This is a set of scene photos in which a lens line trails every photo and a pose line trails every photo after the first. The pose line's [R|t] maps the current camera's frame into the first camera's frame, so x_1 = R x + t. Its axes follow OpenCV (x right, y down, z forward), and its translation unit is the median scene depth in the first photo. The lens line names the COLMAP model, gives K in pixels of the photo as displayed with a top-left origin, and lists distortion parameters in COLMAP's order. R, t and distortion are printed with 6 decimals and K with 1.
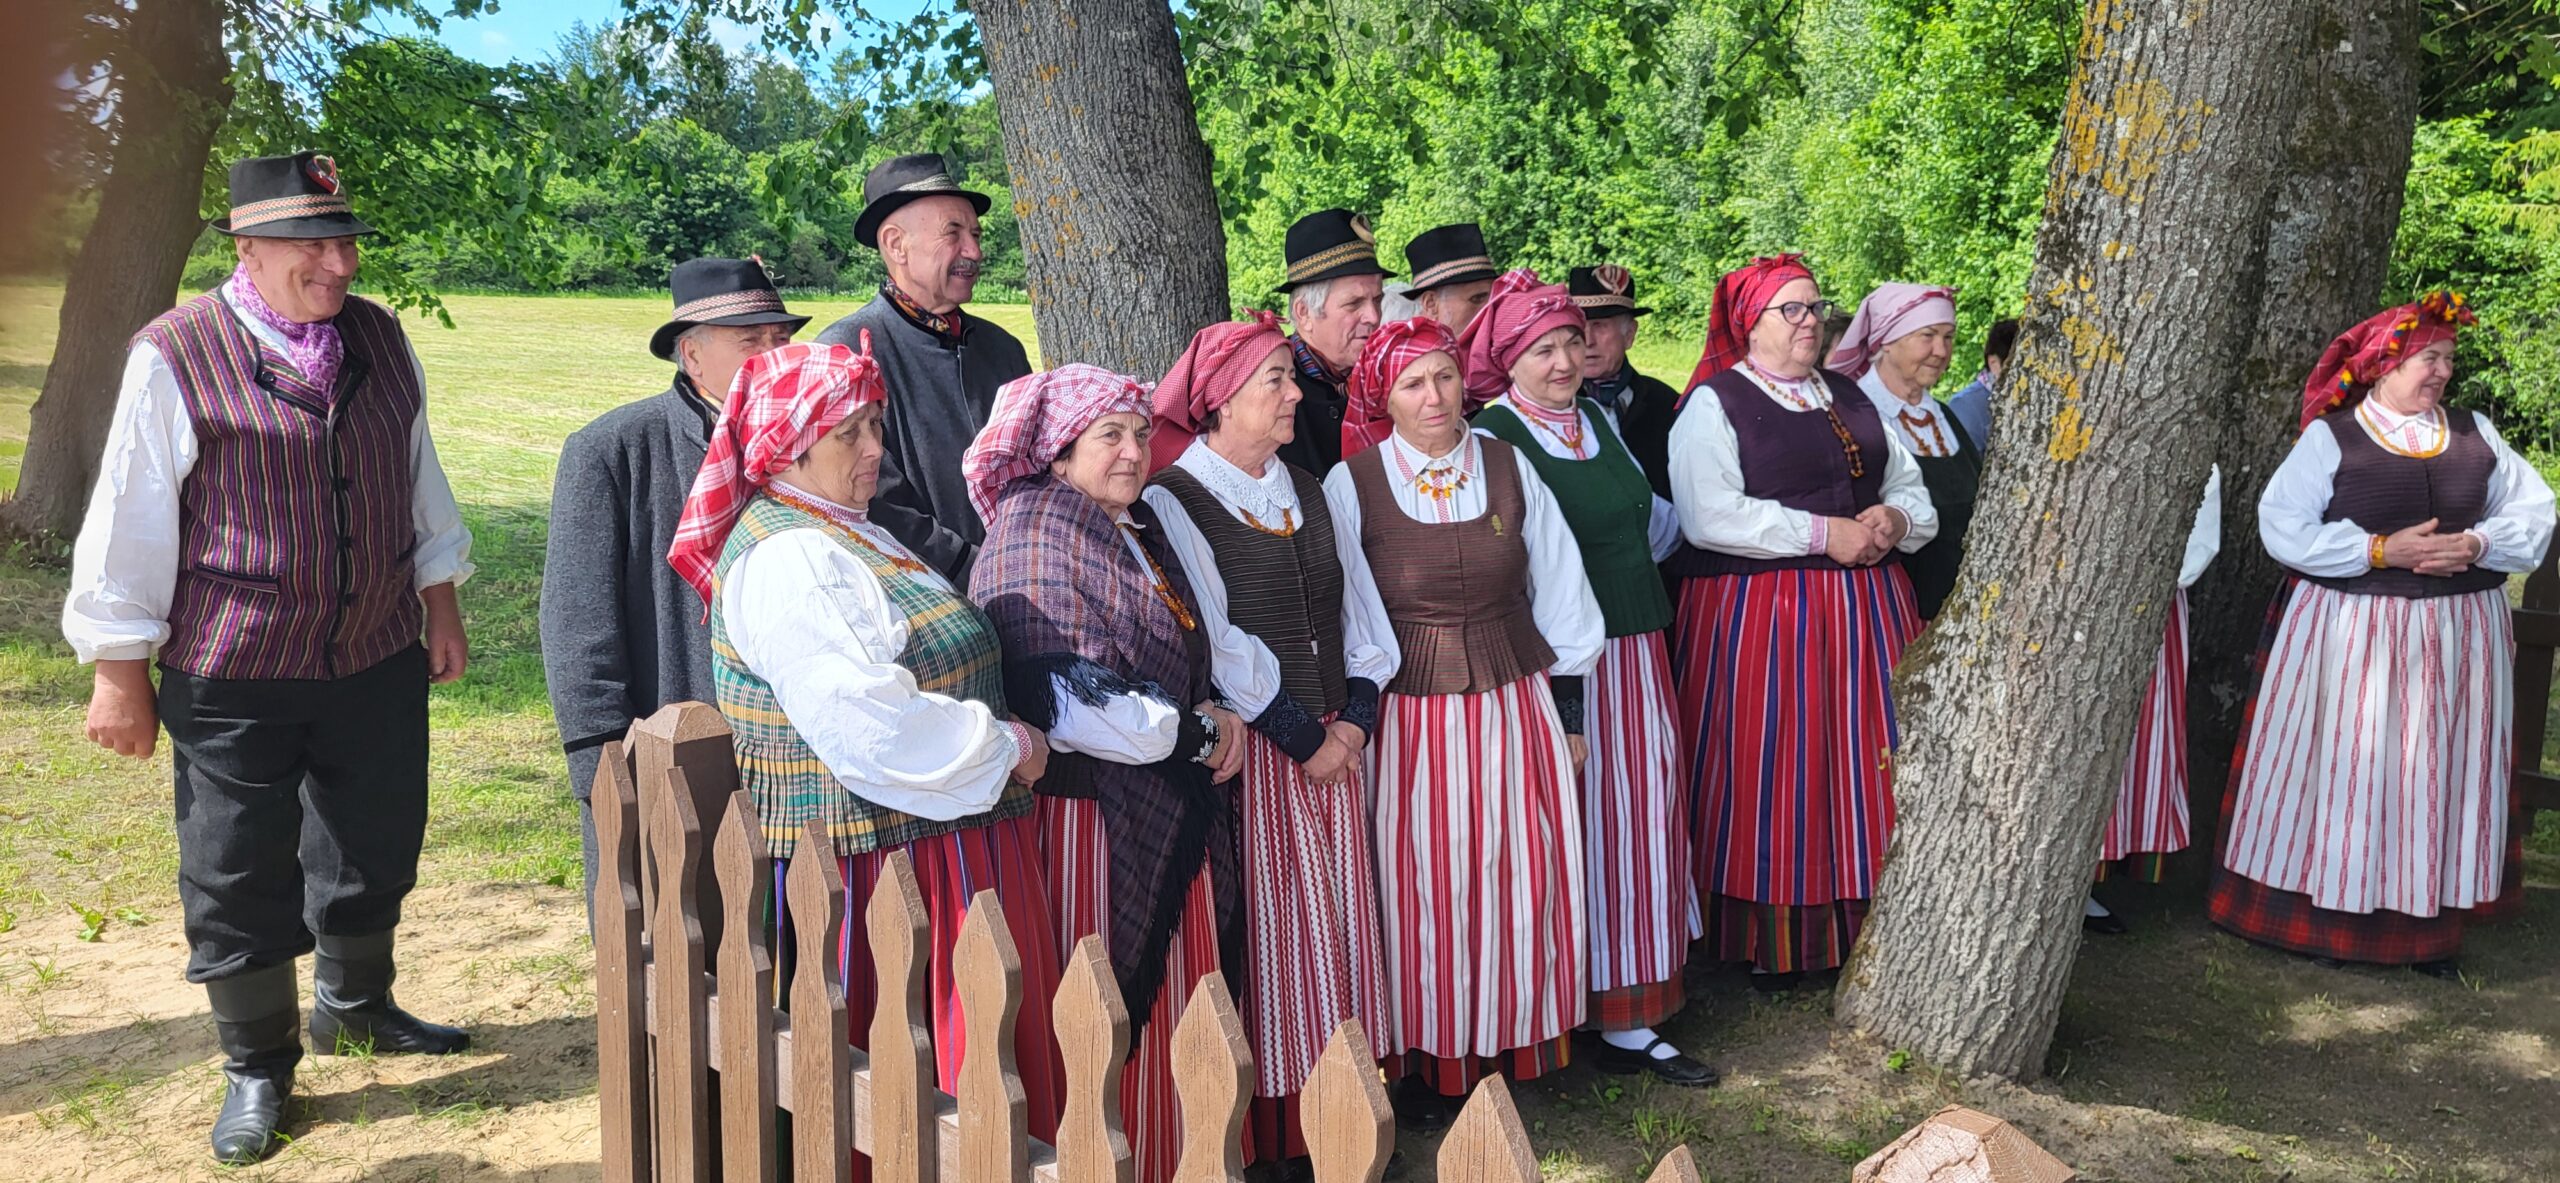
lens RADIAL K [[1959.5, 0, 1280.0], [0, 1959.5, 591.5], [0, 0, 1]] dist [0.101528, -0.141201]
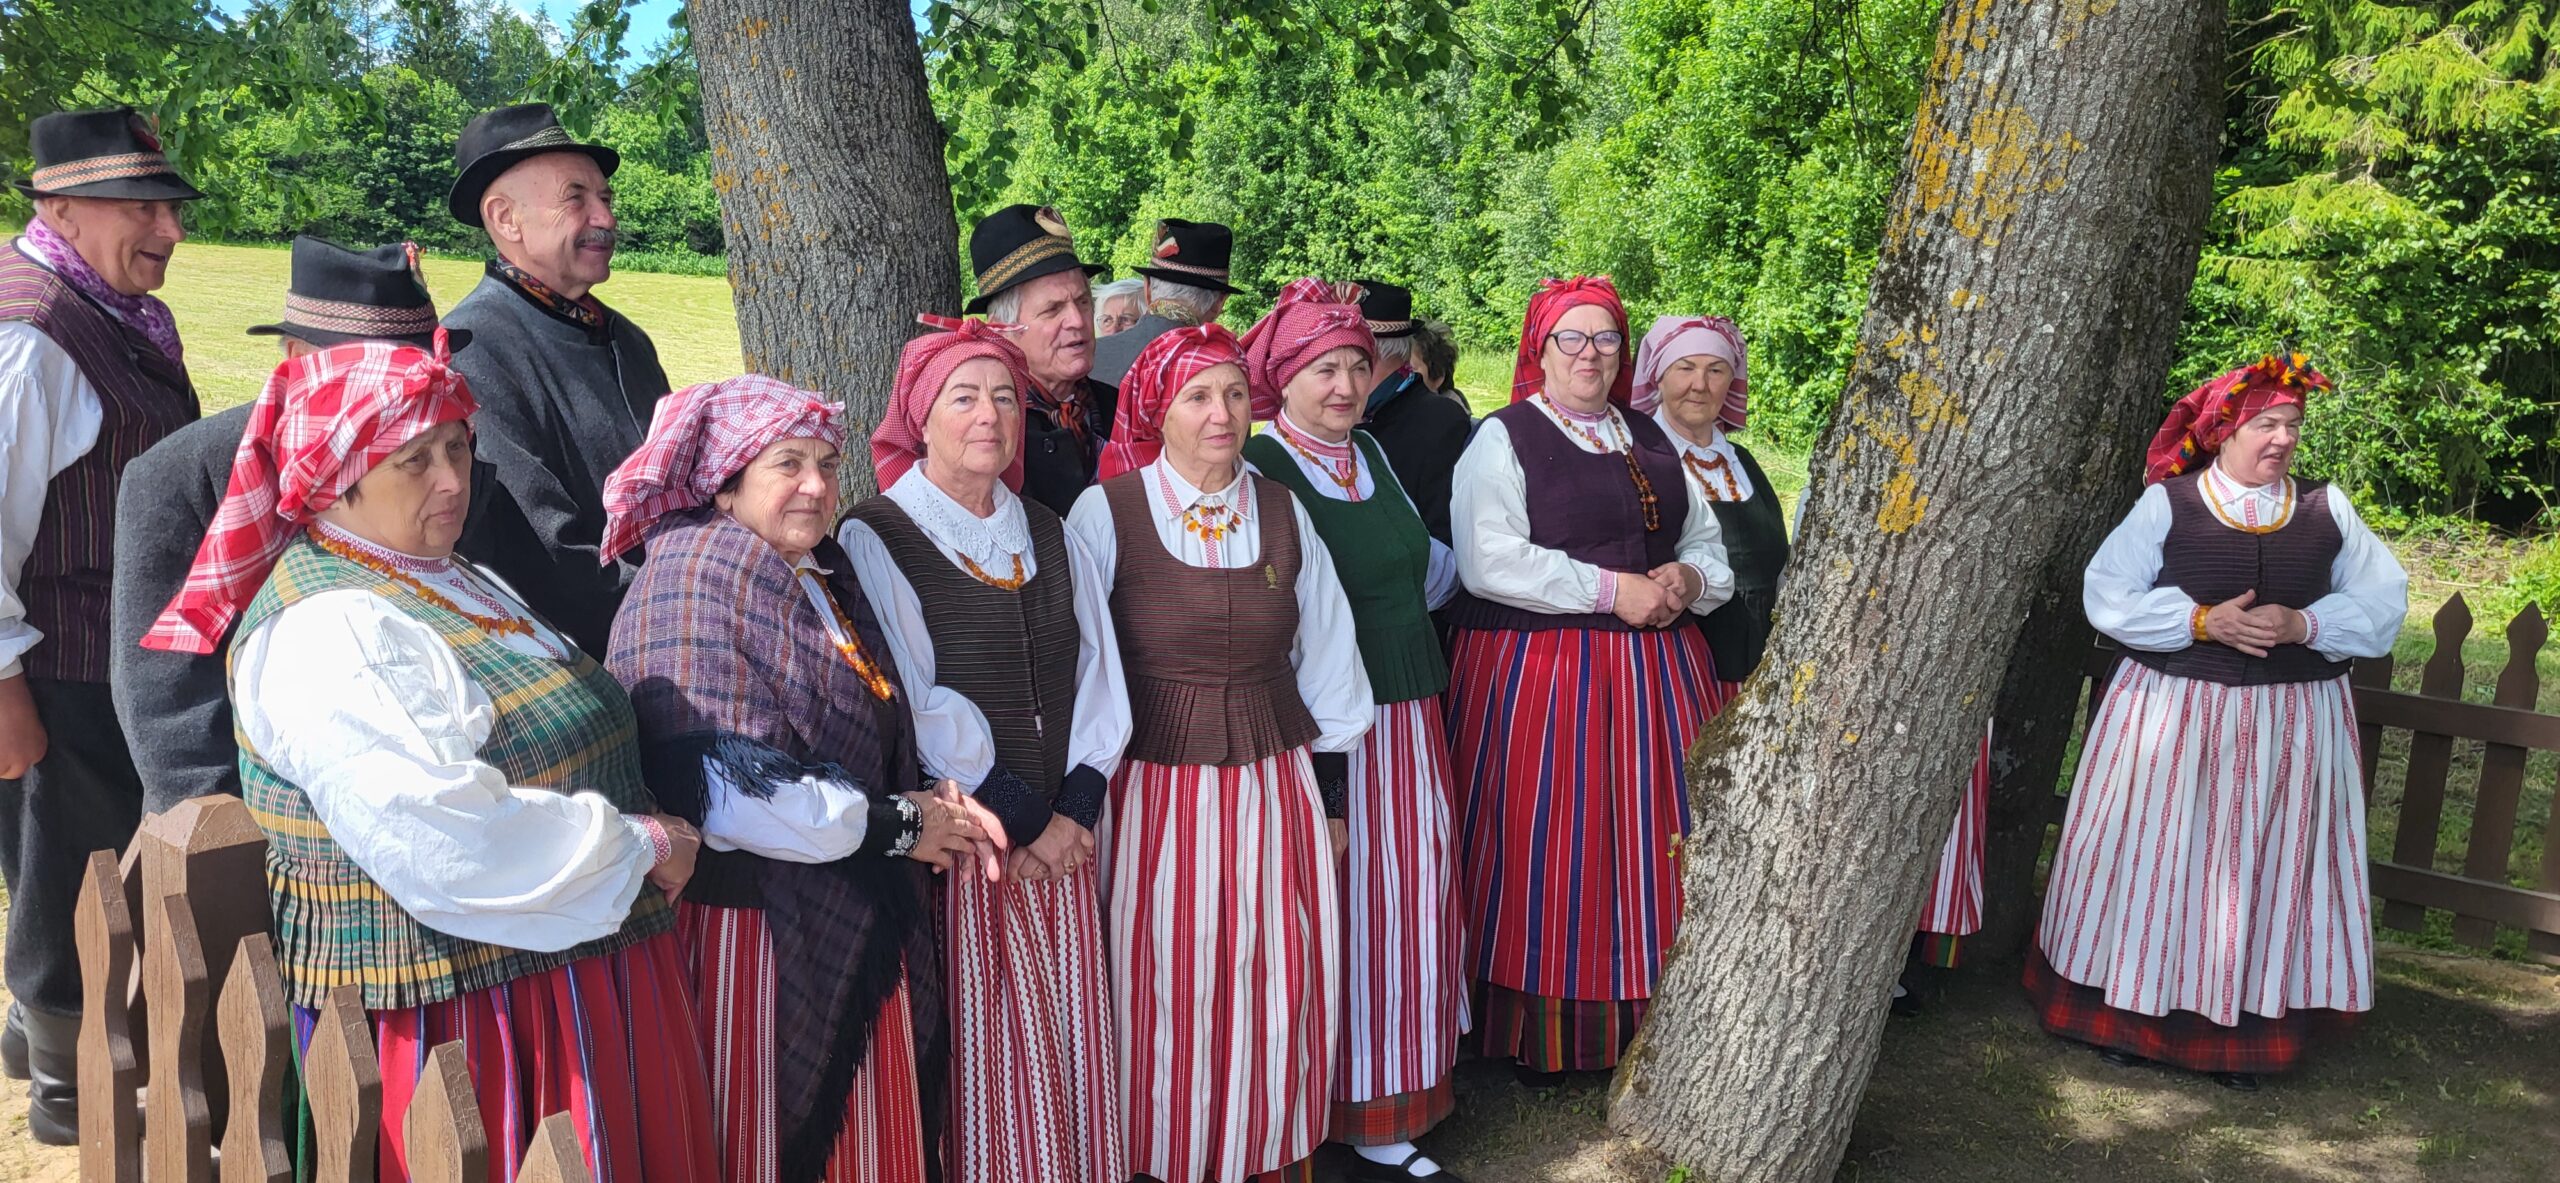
lens RADIAL K [[1937.7, 0, 1280.0], [0, 1937.7, 591.5], [0, 0, 1]] dist [0.025402, 0.003240]
pose [[0.991289, 0.026753, 0.128957, 0.011726], [-0.027464, 0.999616, 0.003735, -0.033356], [-0.128808, -0.007244, 0.991643, 0.165589]]
